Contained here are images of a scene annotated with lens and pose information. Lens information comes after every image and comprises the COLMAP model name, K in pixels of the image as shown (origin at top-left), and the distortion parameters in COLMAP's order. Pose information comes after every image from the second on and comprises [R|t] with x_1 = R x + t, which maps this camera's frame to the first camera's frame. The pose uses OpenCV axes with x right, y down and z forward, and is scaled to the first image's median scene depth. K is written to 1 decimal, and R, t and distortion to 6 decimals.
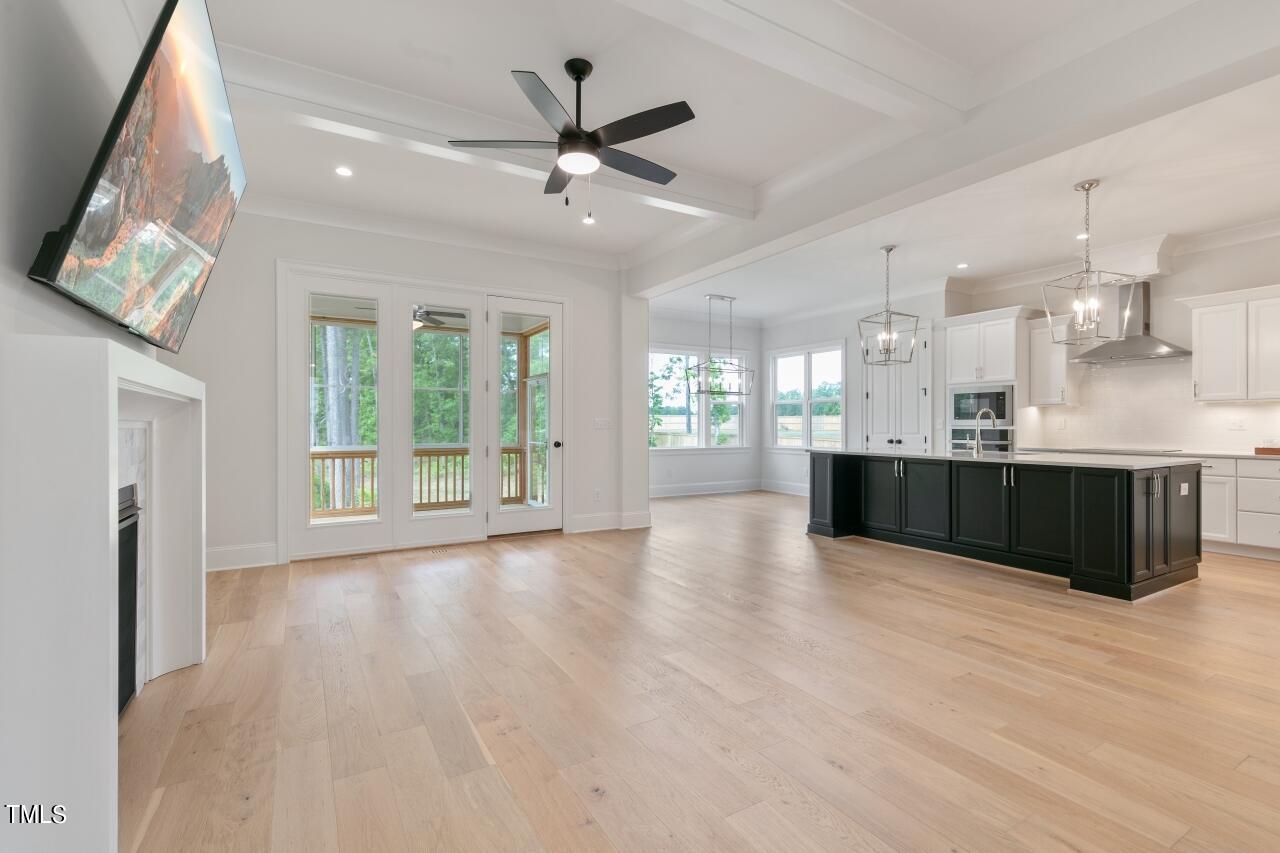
lens RADIAL K [[576.2, 0, 638.9], [0, 576.2, 426.3], [0, 0, 1]] dist [0.006343, -0.002230]
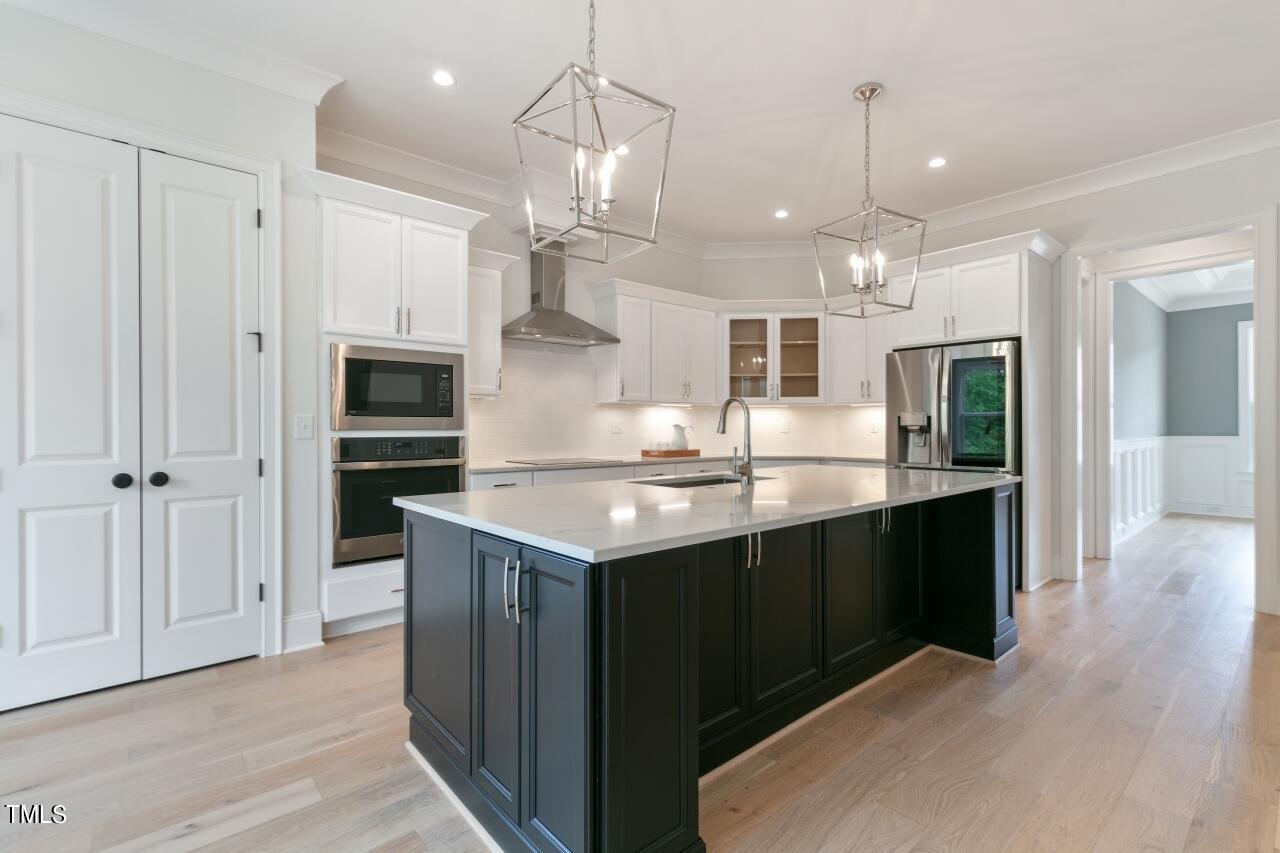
lens RADIAL K [[576.2, 0, 650.6], [0, 576.2, 429.1], [0, 0, 1]] dist [0.006343, -0.002230]
pose [[-0.182087, 0.003705, 0.983276, 0.084705], [0.006754, 0.999974, -0.002517, 0.000865], [-0.983259, 0.006182, -0.182107, 0.925082]]
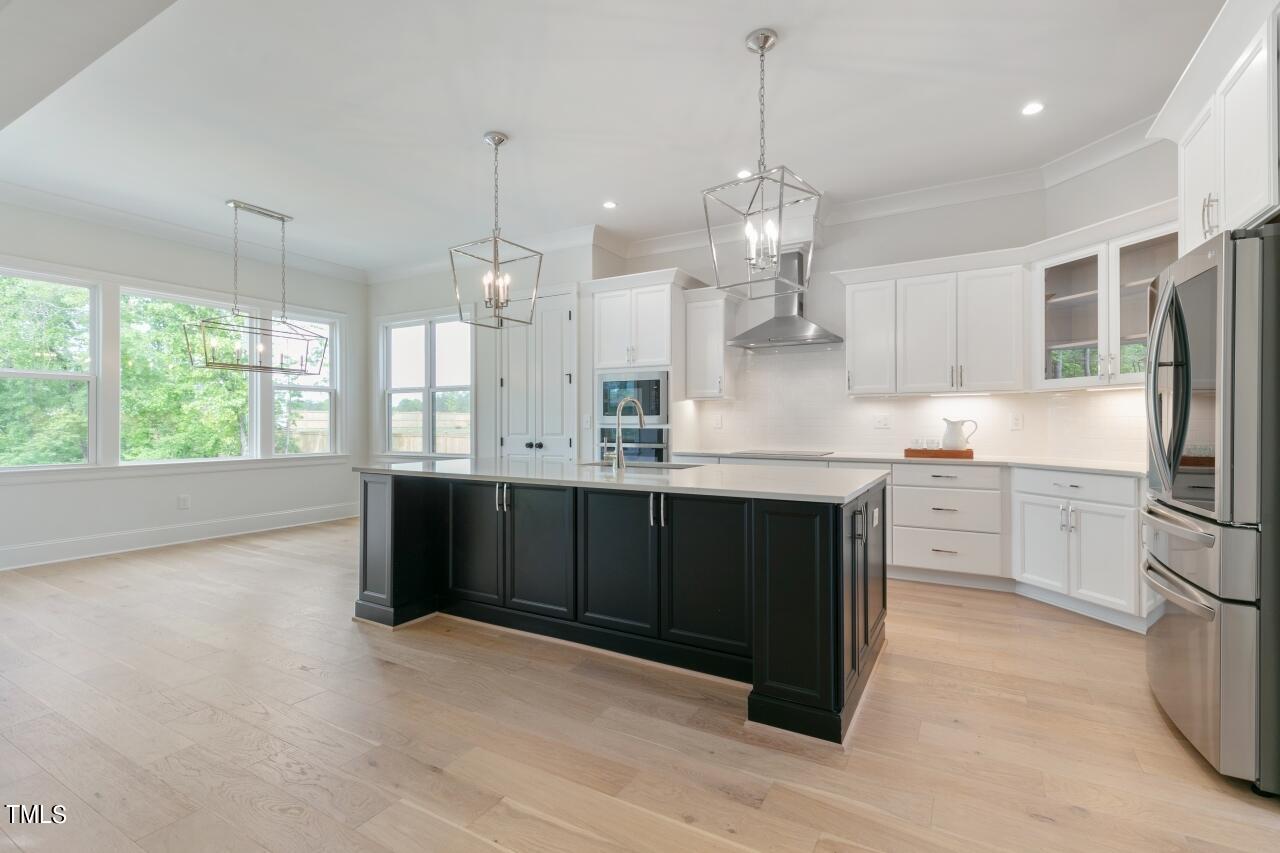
lens RADIAL K [[576.2, 0, 641.5], [0, 576.2, 427.4], [0, 0, 1]] dist [0.006343, -0.002230]
pose [[0.868088, -0.003746, 0.496396, 0.234036], [0.000717, 0.999980, 0.006293, -0.001100], [-0.496410, -0.005107, 0.868073, 0.347985]]
